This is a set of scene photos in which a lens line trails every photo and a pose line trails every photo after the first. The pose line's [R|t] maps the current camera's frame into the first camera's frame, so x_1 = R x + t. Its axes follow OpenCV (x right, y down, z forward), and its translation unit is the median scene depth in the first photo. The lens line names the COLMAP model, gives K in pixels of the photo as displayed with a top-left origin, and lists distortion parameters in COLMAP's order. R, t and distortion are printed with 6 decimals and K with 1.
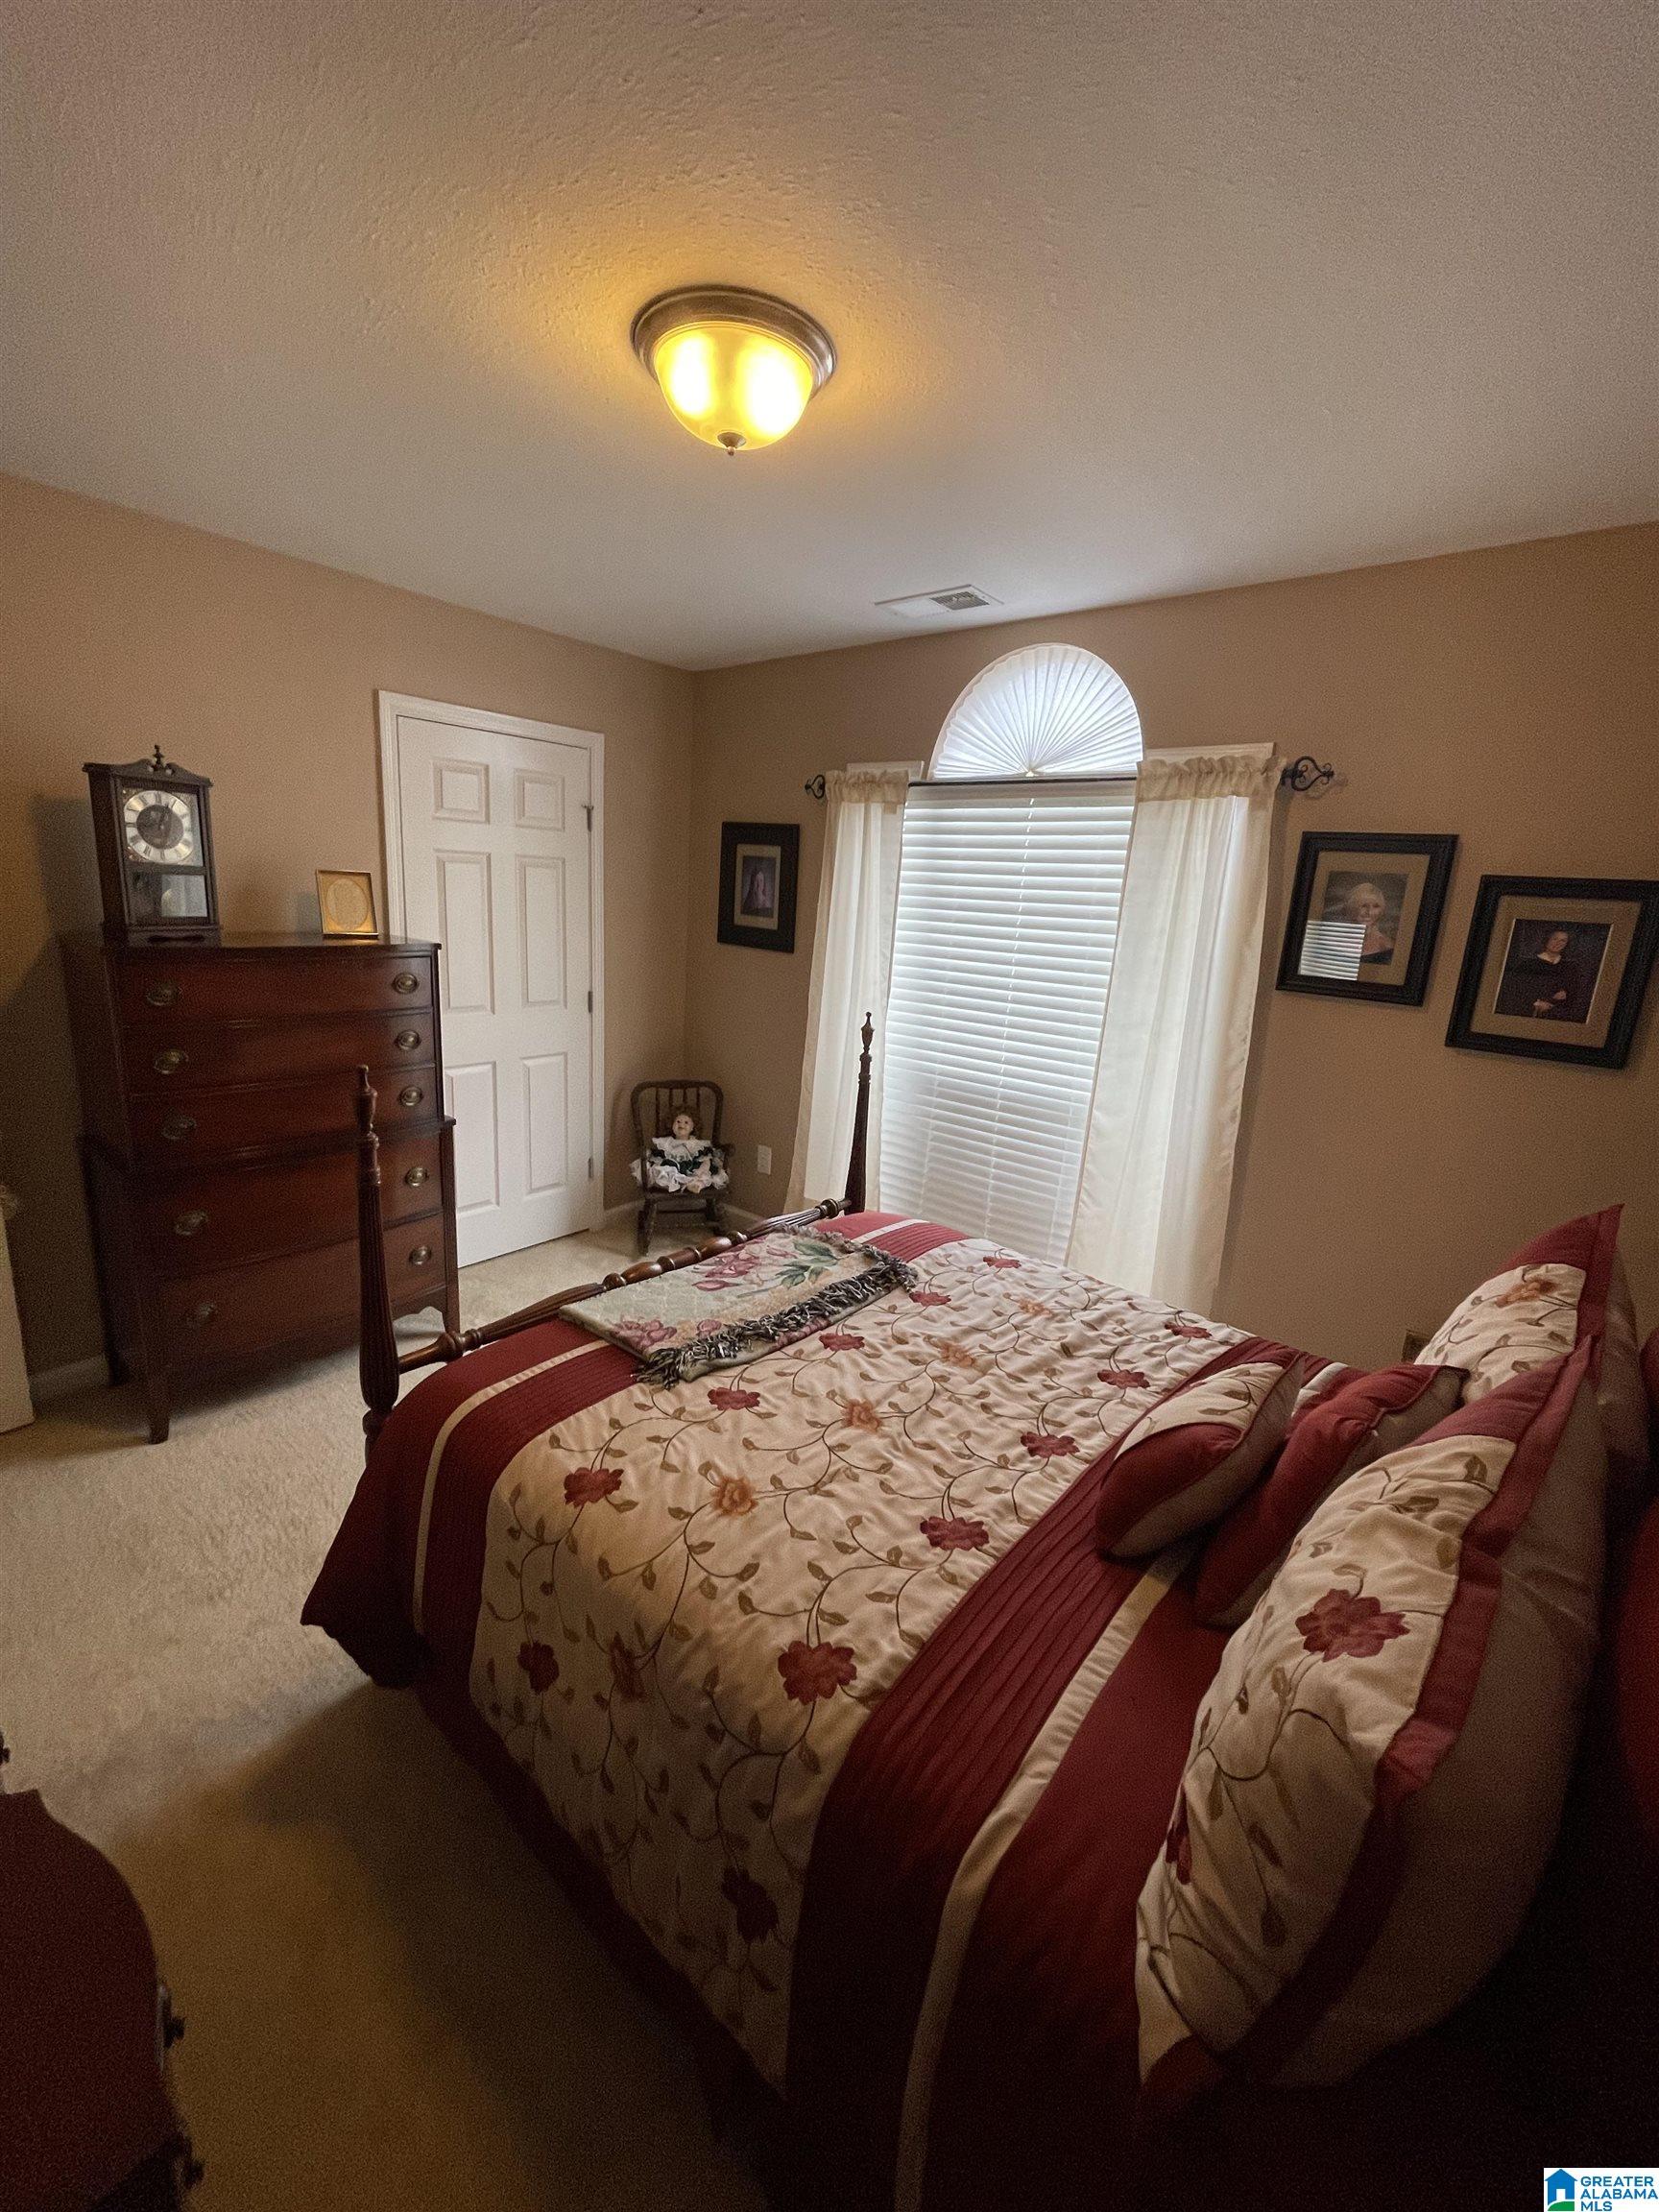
lens RADIAL K [[897.1, 0, 834.7], [0, 897.1, 1094.5], [0, 0, 1]] dist [0.000980, 0.001045]
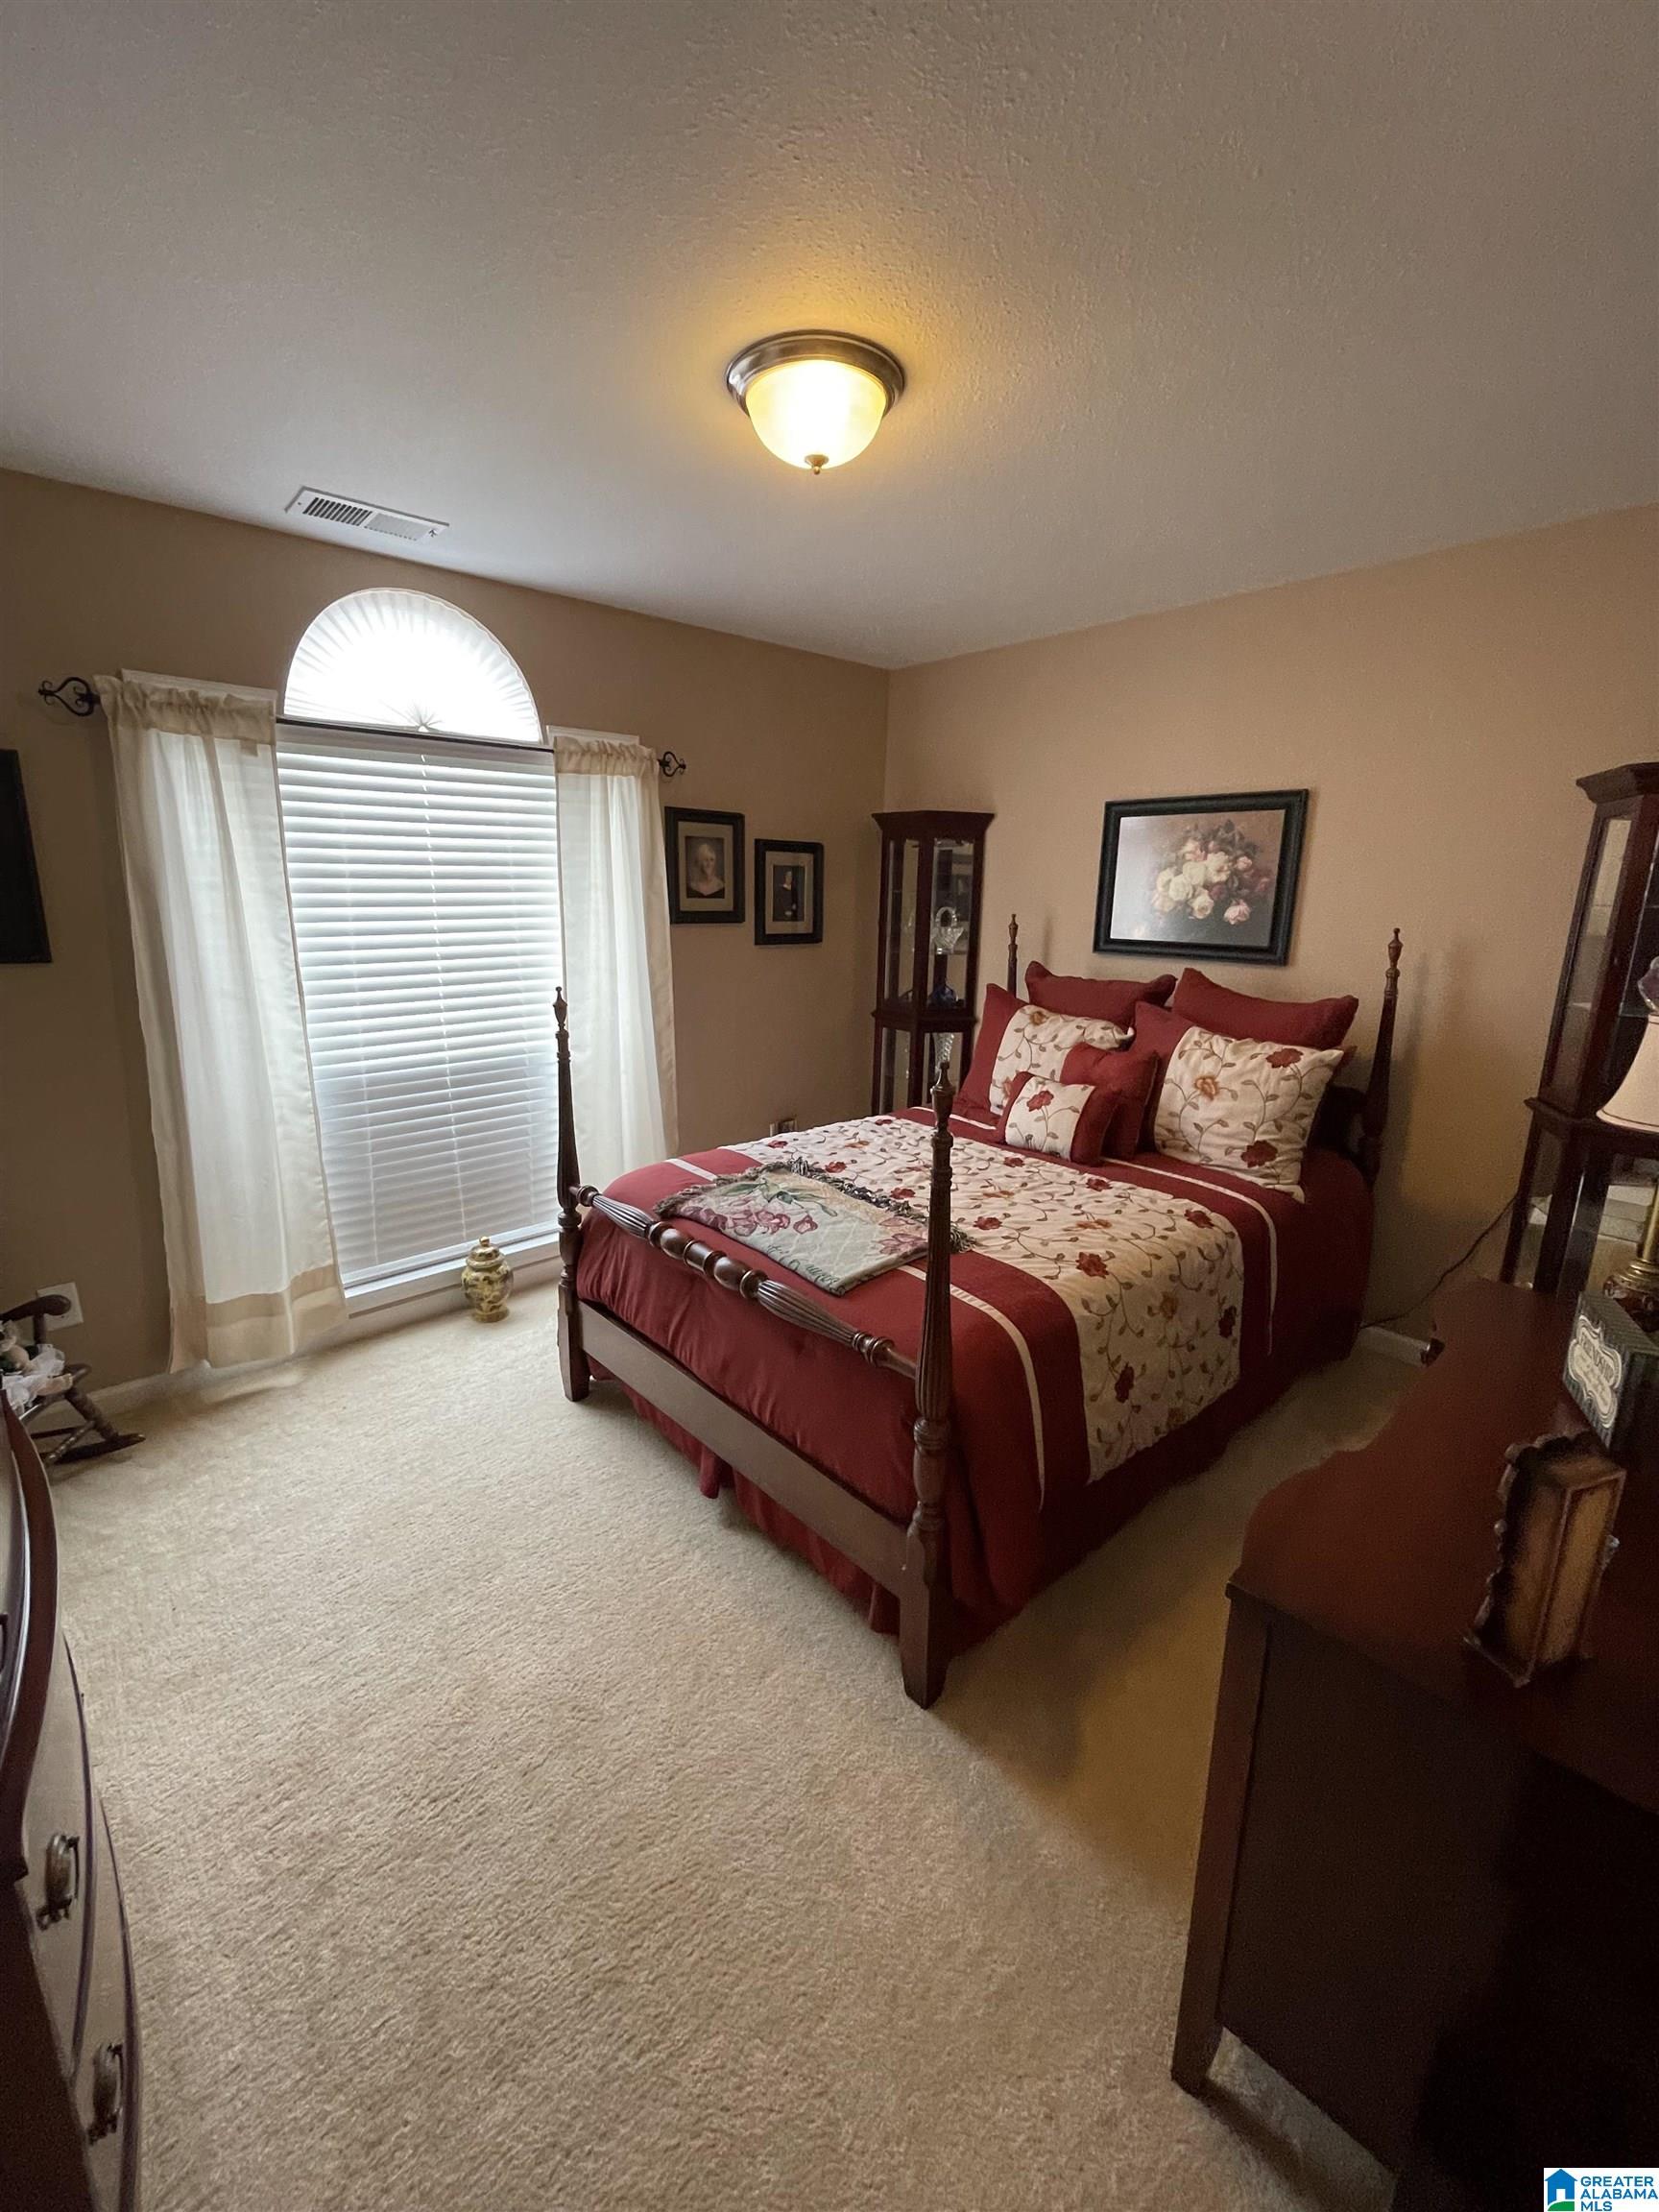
lens RADIAL K [[897.1, 0, 834.7], [0, 897.1, 1094.5], [0, 0, 1]] dist [0.000980, 0.001045]
pose [[0.150470, -0.278420, 0.948600, -0.952203], [0.222893, 0.944373, 0.241824, -0.165922], [-0.963160, 0.175049, 0.204158, 0.601979]]
